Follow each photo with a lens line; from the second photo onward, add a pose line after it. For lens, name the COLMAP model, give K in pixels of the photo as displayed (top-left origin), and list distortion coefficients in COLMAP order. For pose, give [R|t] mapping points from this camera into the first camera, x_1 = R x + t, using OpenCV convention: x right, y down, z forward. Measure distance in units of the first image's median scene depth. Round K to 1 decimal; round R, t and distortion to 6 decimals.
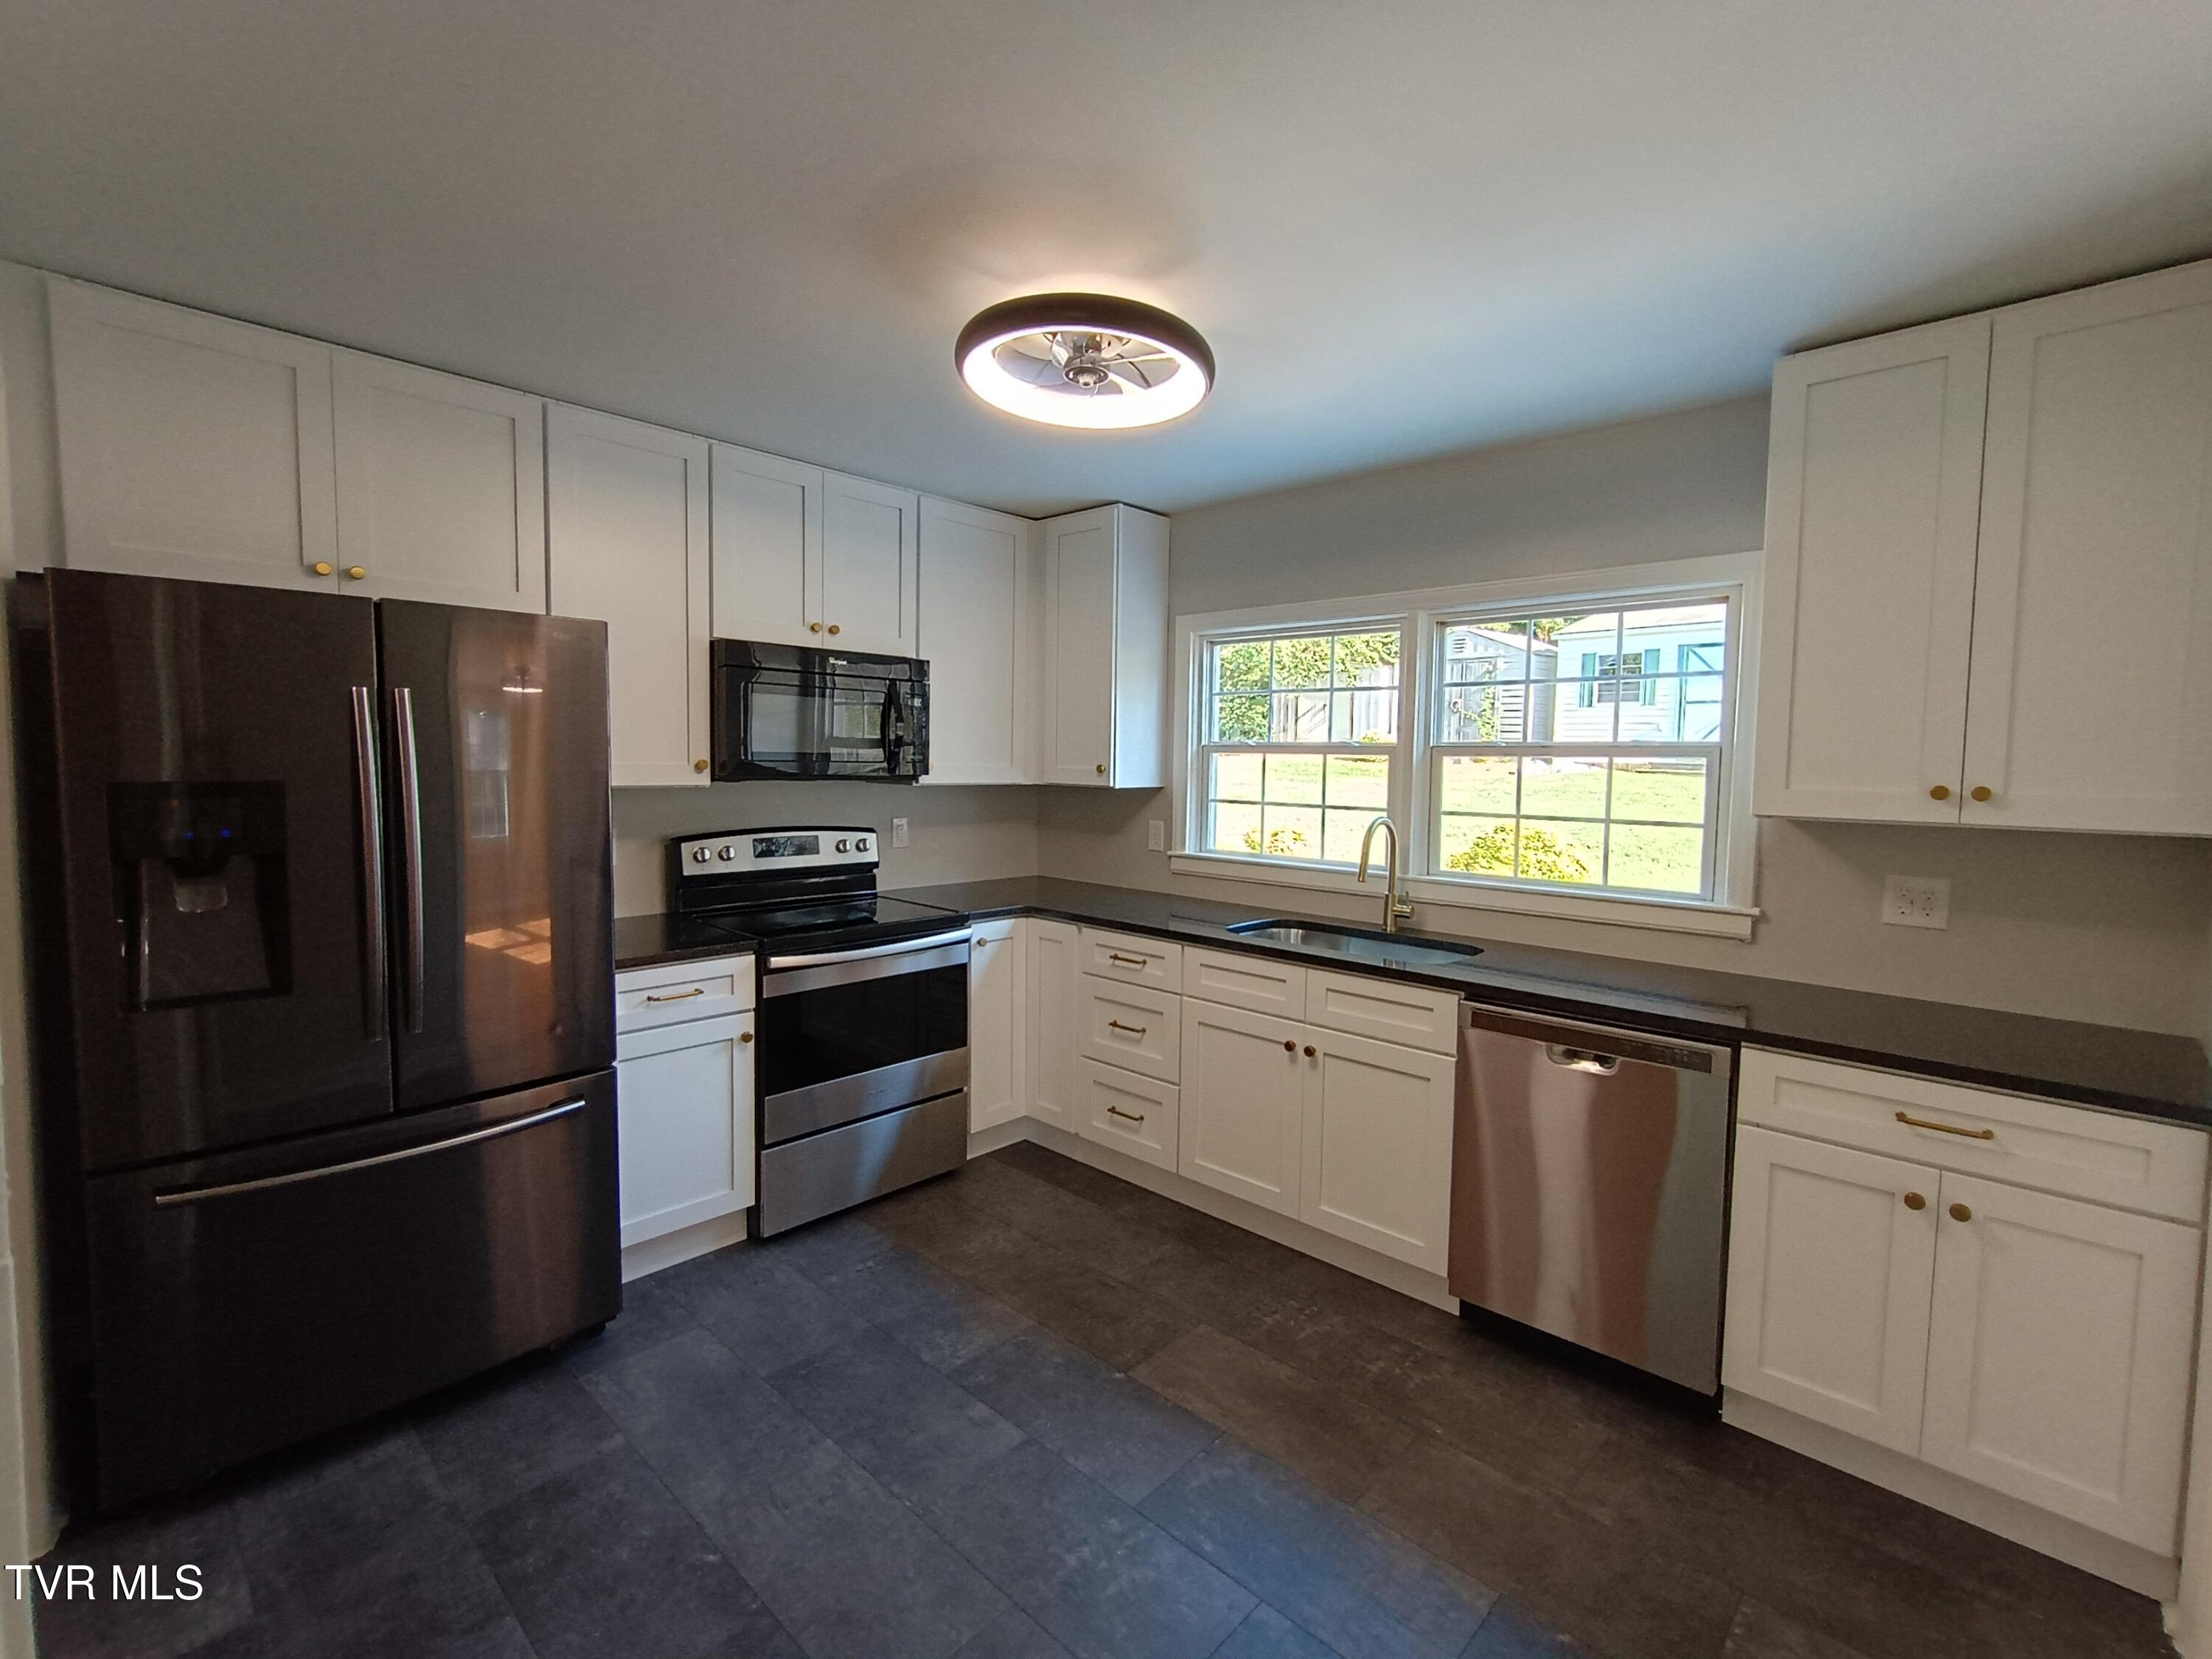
lens RADIAL K [[996.7, 0, 1115.7], [0, 996.7, 821.7], [0, 0, 1]] dist [0.003873, -0.000690]
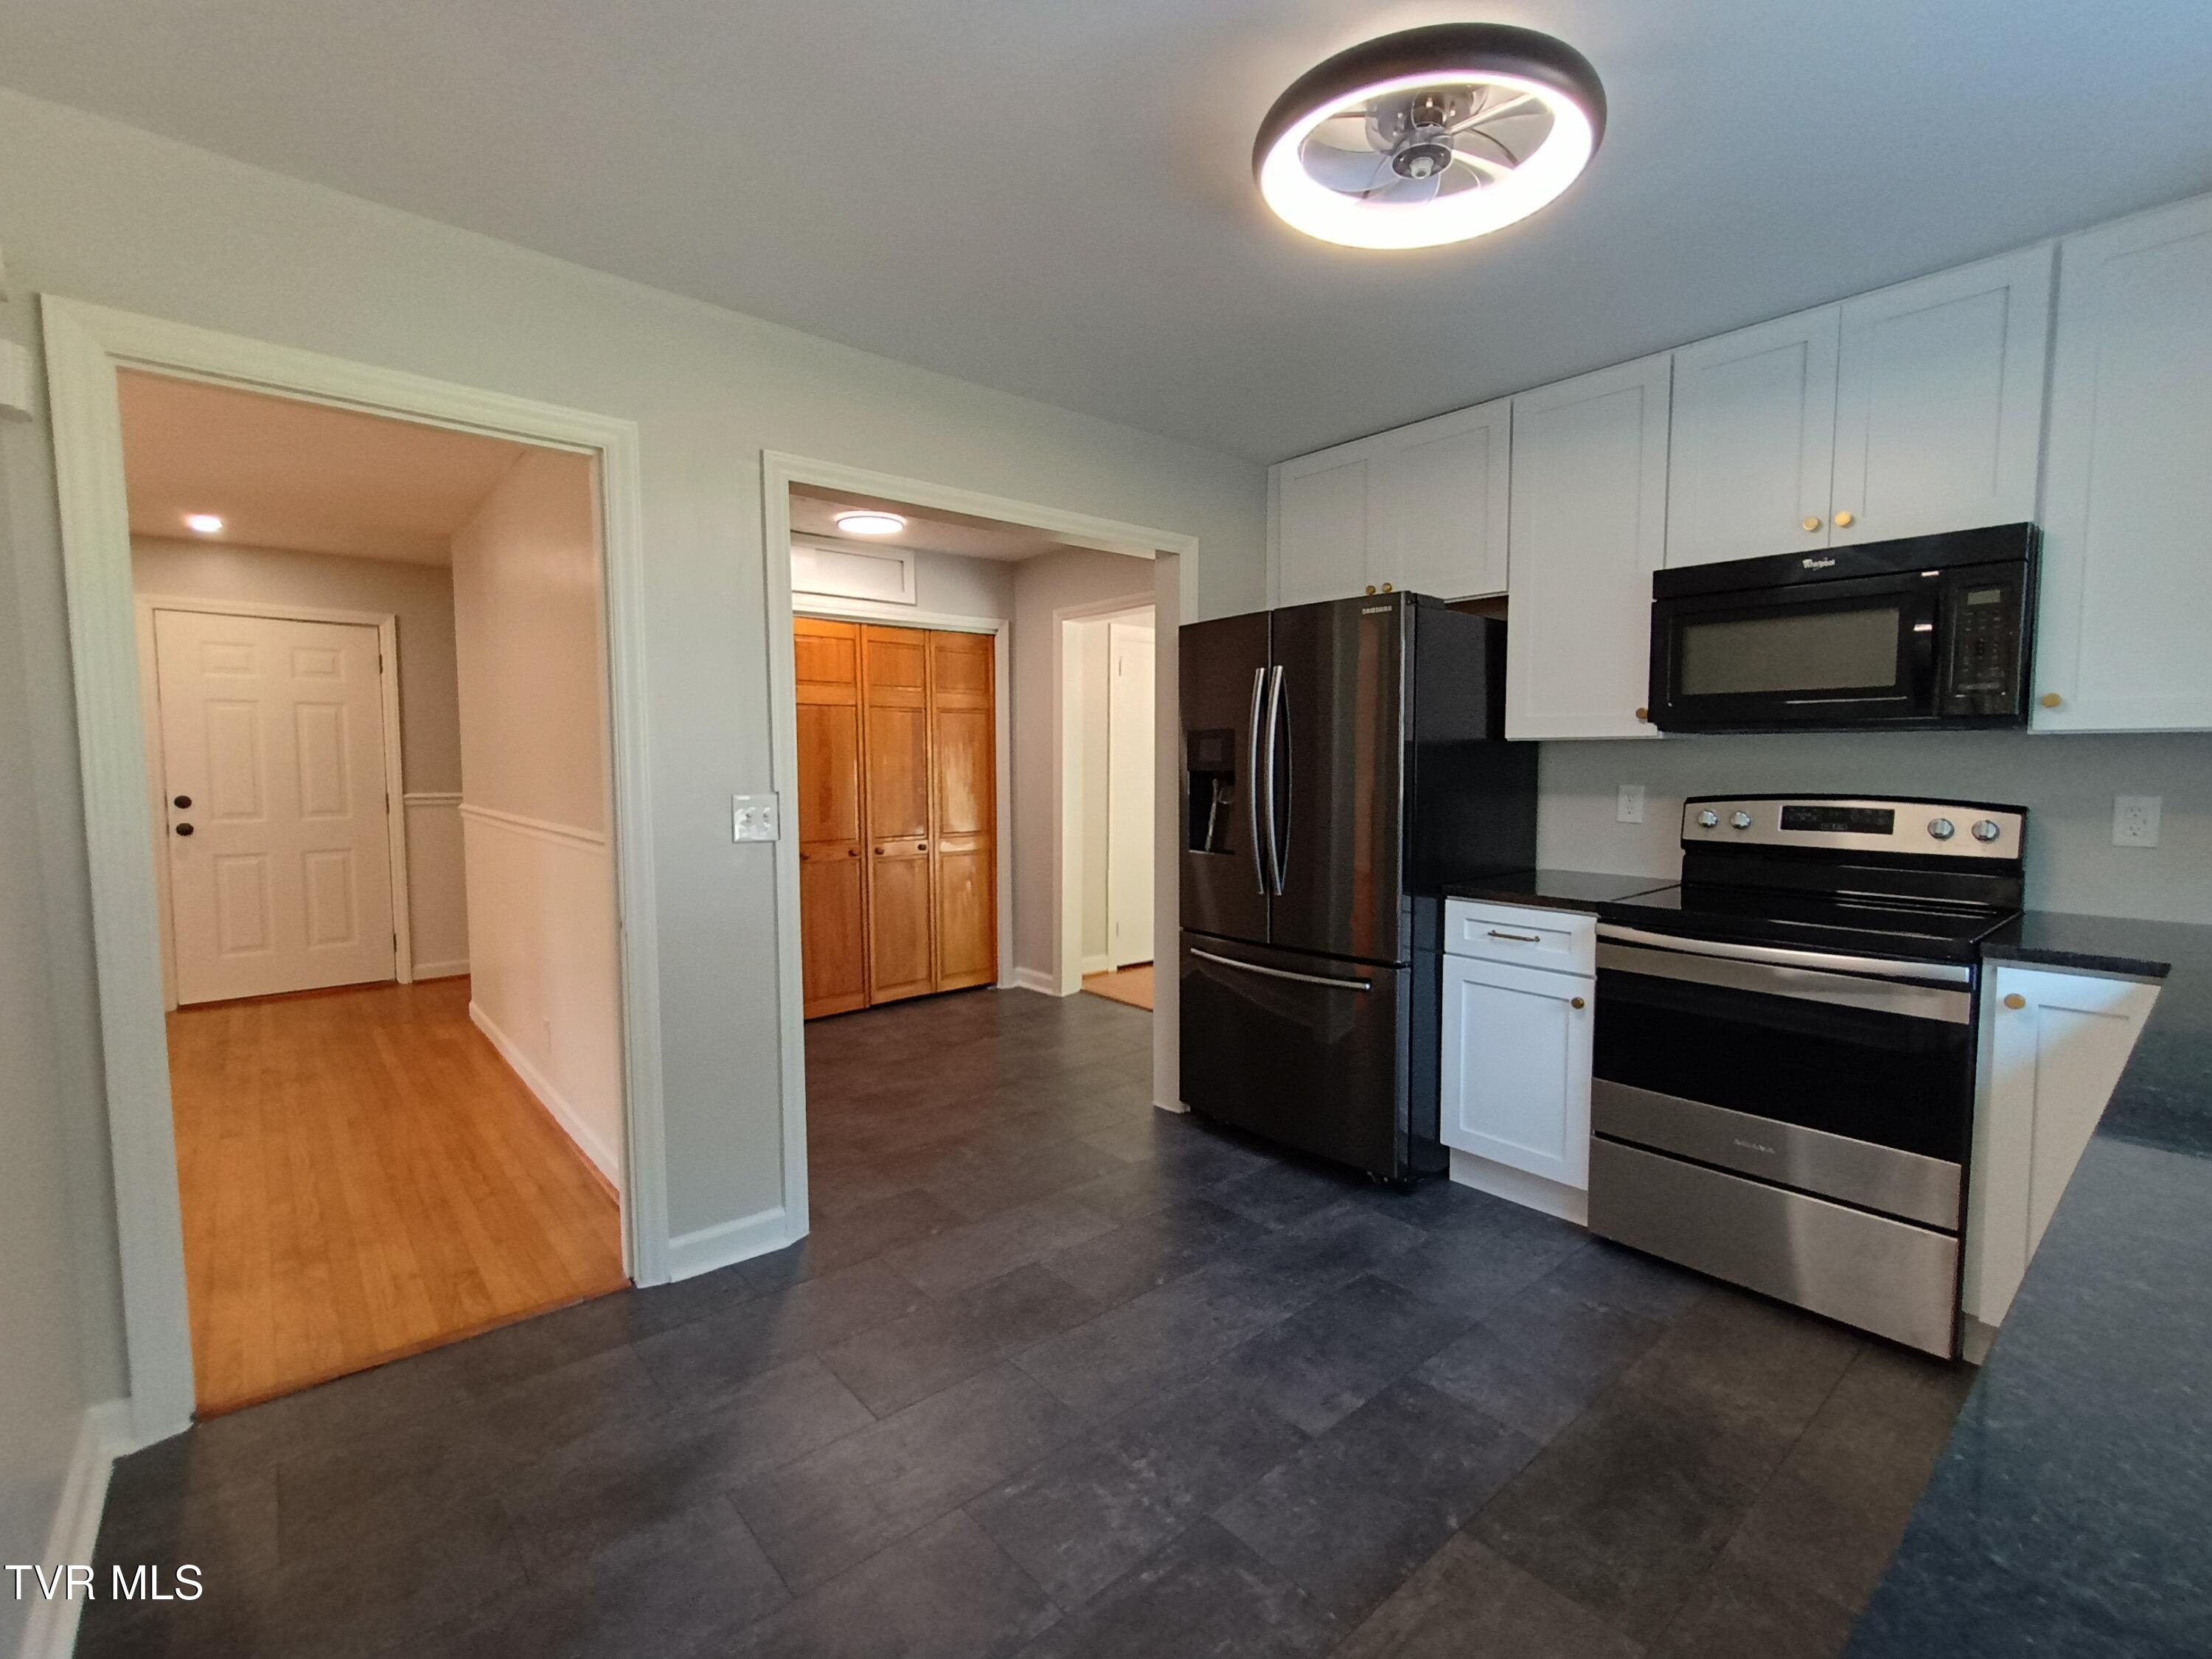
lens RADIAL K [[996.7, 0, 1115.7], [0, 996.7, 821.7], [0, 0, 1]] dist [0.003873, -0.000690]
pose [[-0.099693, 0.049969, -0.993763, 0.512947], [-0.065150, 0.996267, 0.056631, 0.020423], [0.992883, 0.070390, -0.096066, 0.568001]]
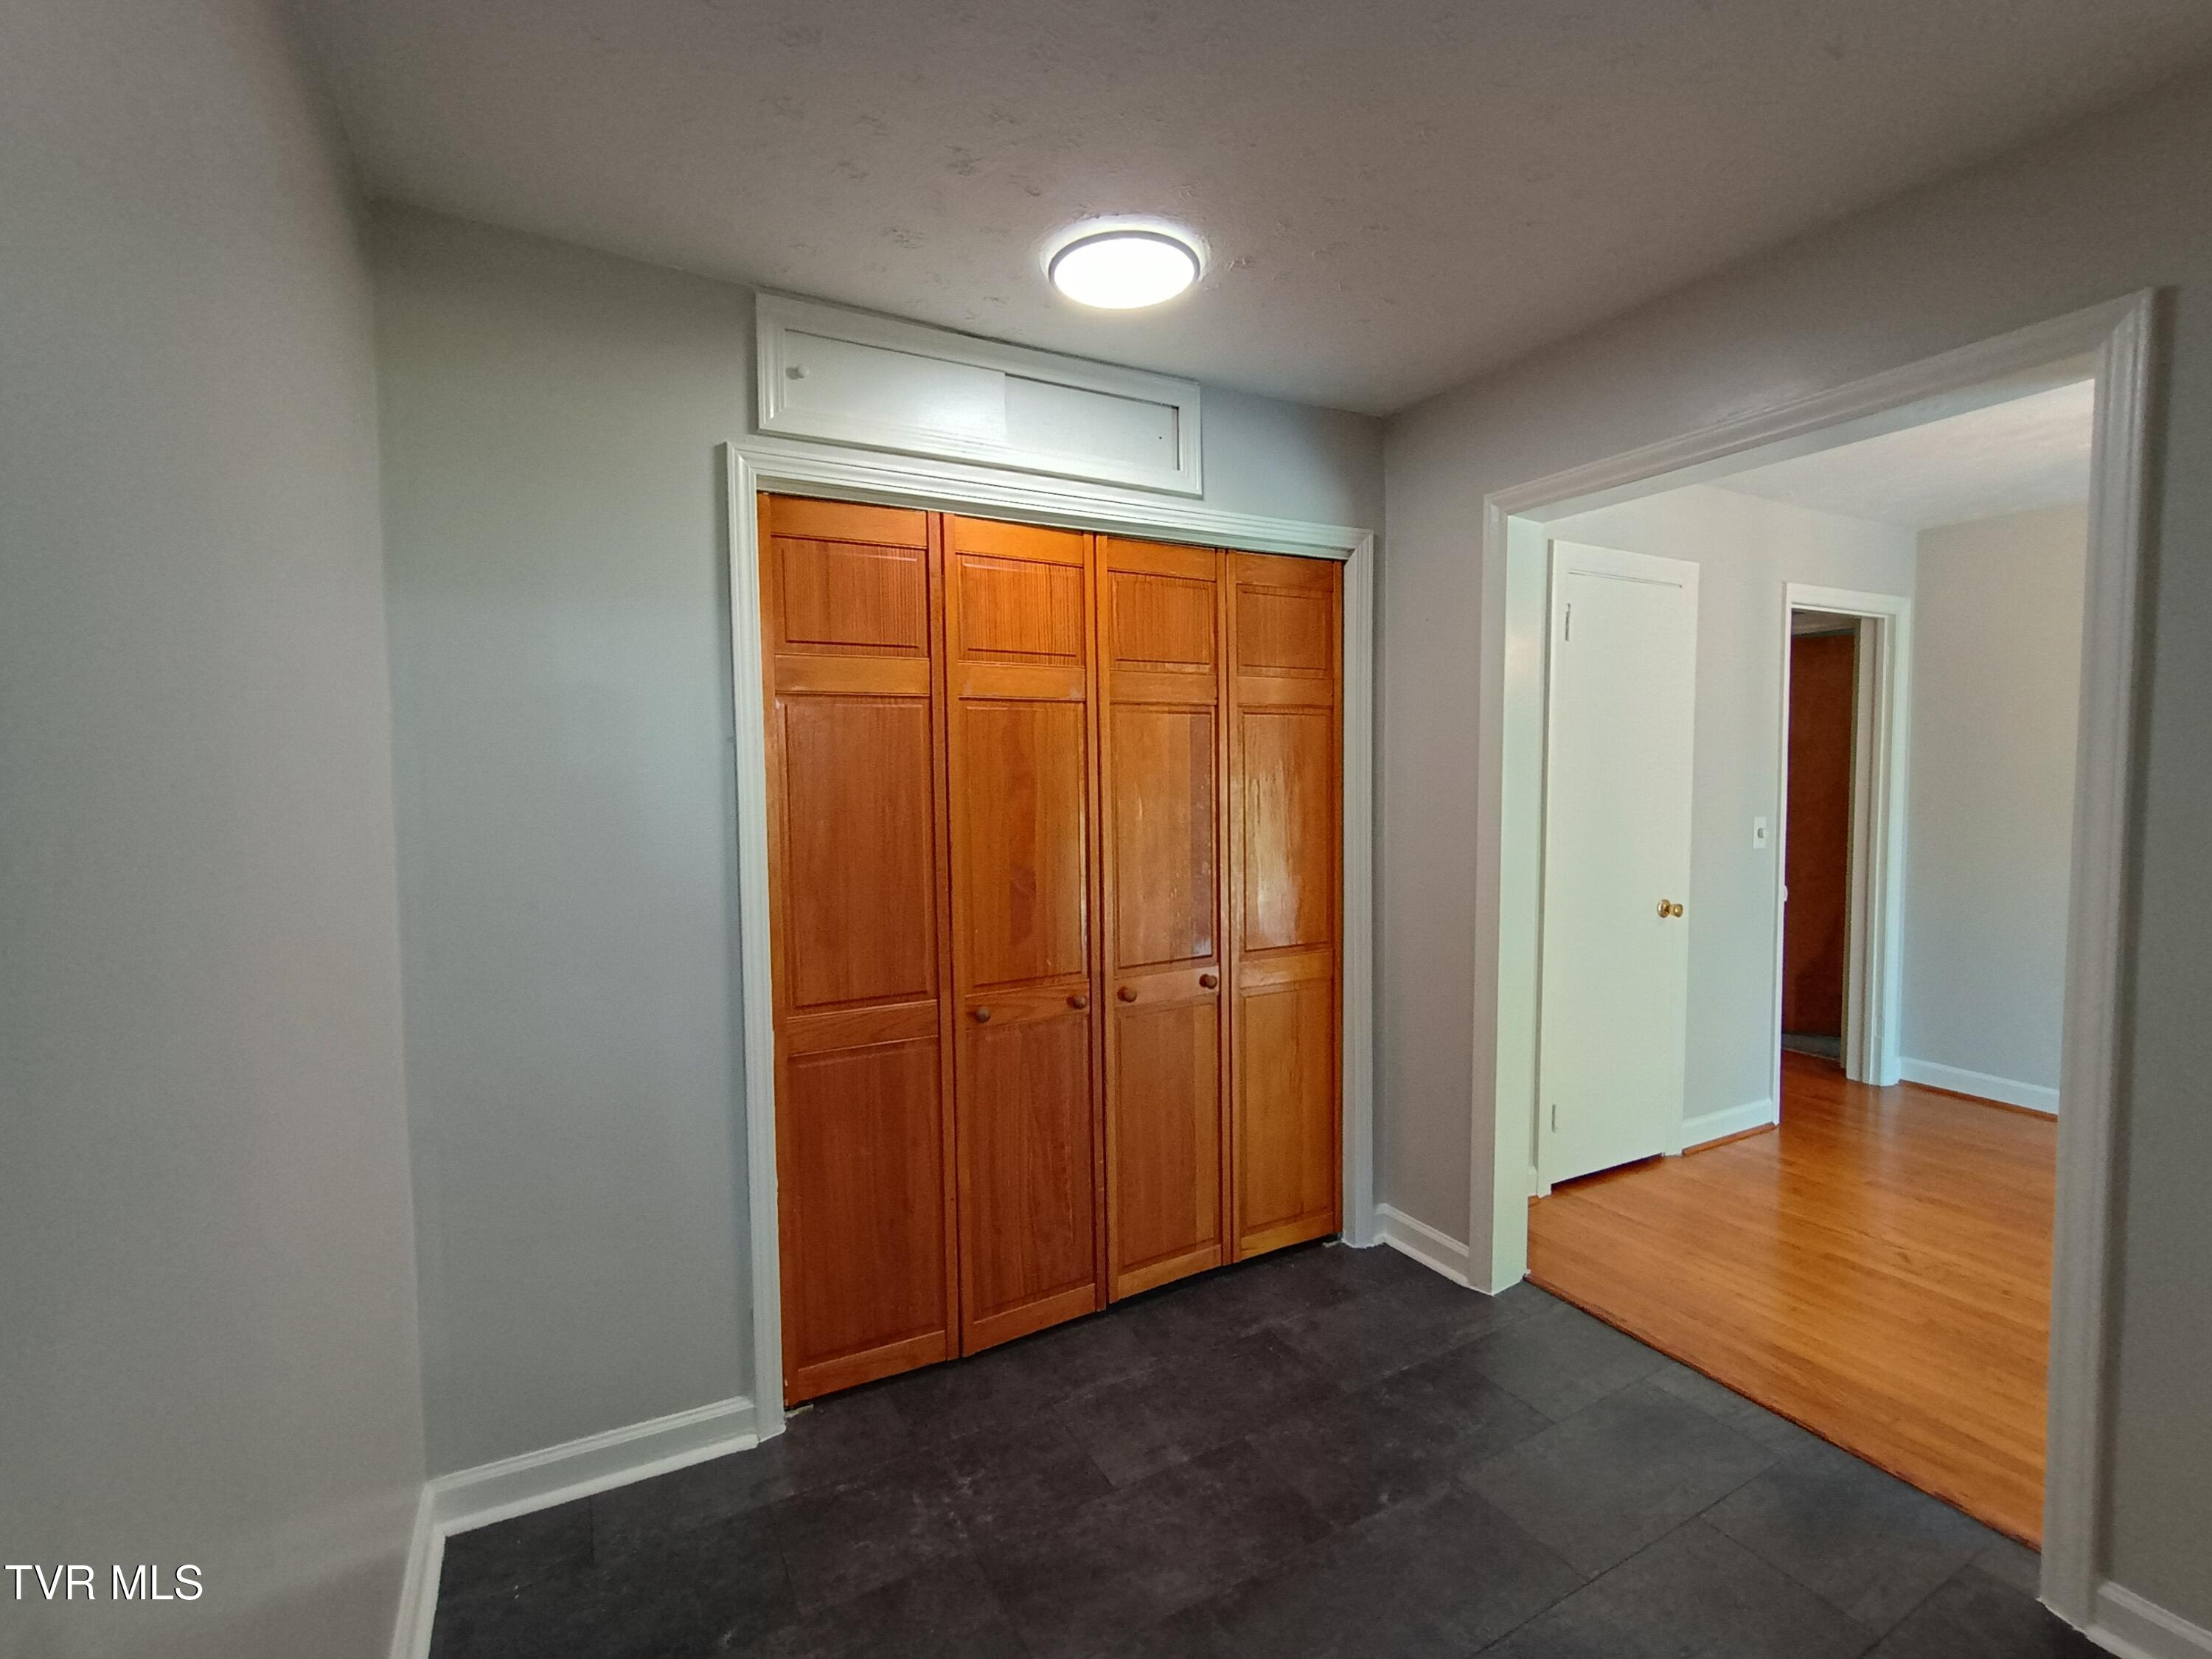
lens RADIAL K [[996.7, 0, 1115.7], [0, 996.7, 821.7], [0, 0, 1]] dist [0.003873, -0.000690]
pose [[-0.303421, 0.041769, -0.951941, -0.259461], [-0.059282, 0.996276, 0.062609, -0.002630], [0.951011, 0.075430, -0.299815, 0.269568]]
